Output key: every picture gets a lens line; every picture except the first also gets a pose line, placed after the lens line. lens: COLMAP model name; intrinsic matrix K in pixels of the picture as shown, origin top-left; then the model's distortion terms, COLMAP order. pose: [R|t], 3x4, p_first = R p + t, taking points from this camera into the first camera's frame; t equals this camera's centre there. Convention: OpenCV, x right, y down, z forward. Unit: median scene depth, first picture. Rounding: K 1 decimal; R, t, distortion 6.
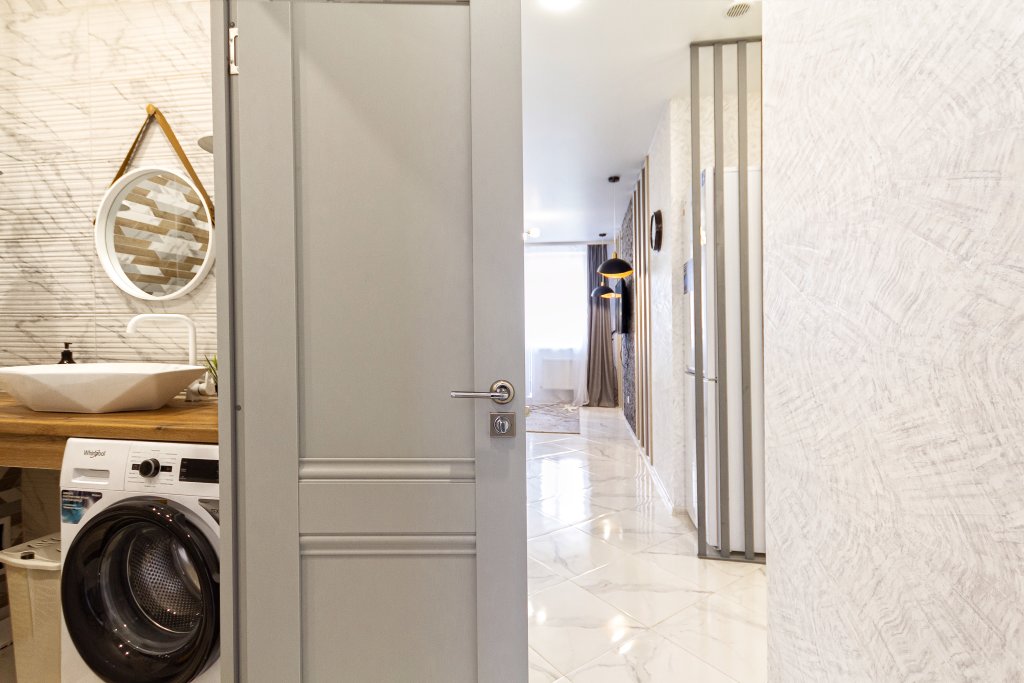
lens RADIAL K [[473.7, 0, 480.9], [0, 473.7, 341.8], [0, 0, 1]] dist [0.008650, -0.000767]
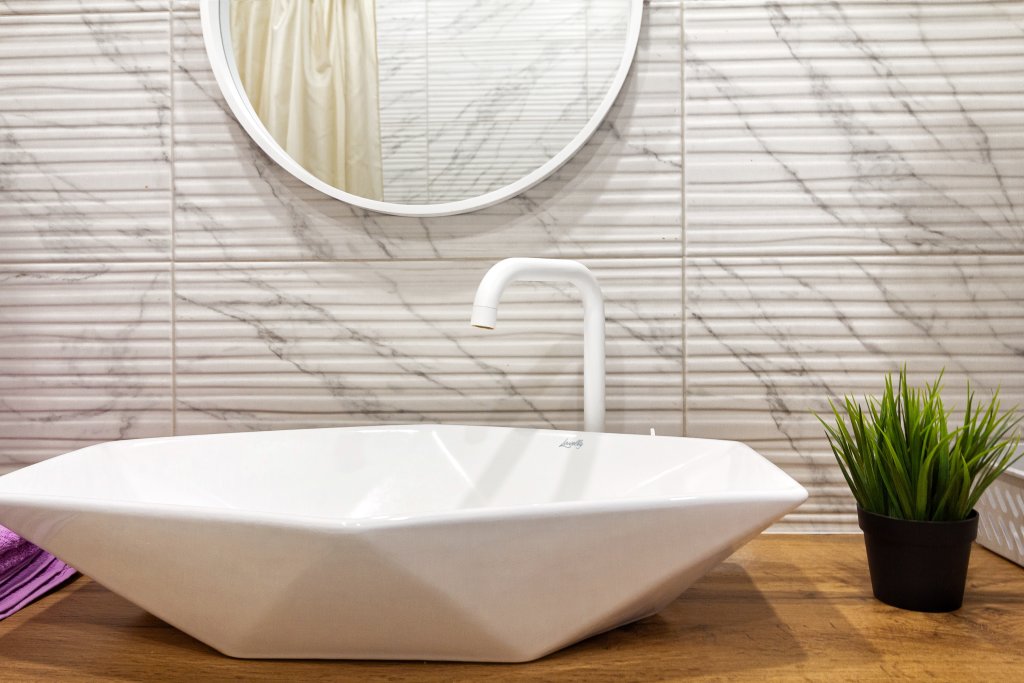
lens RADIAL K [[852.1, 0, 548.6], [0, 852.1, 318.5], [0, 0, 1]] dist [0.001781, -0.003011]
pose [[0.990336, -0.014548, 0.137926, -0.657050], [0.014791, 0.999890, -0.000735, -0.019356], [-0.137900, 0.002768, 0.990442, 0.436085]]
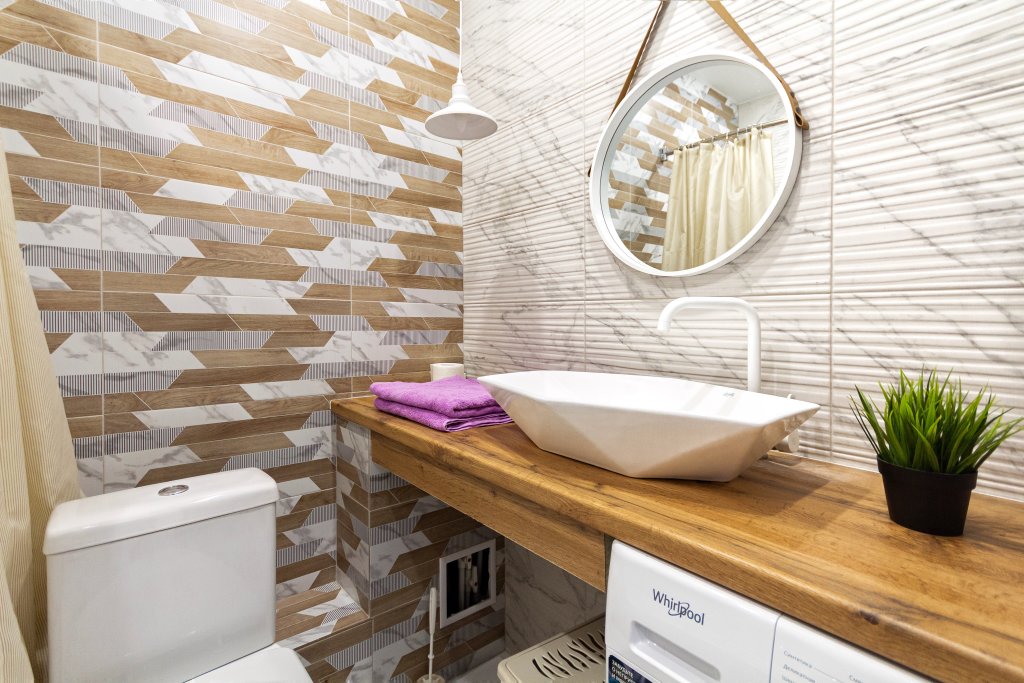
lens RADIAL K [[473.7, 0, 533.4], [0, 473.7, 345.6], [0, 0, 1]] dist [0.008650, -0.000767]
pose [[0.795442, 0.036023, -0.604959, -0.442421], [-0.018321, 0.999205, 0.035409, -0.015302], [0.605753, -0.017082, 0.795469, 0.383172]]
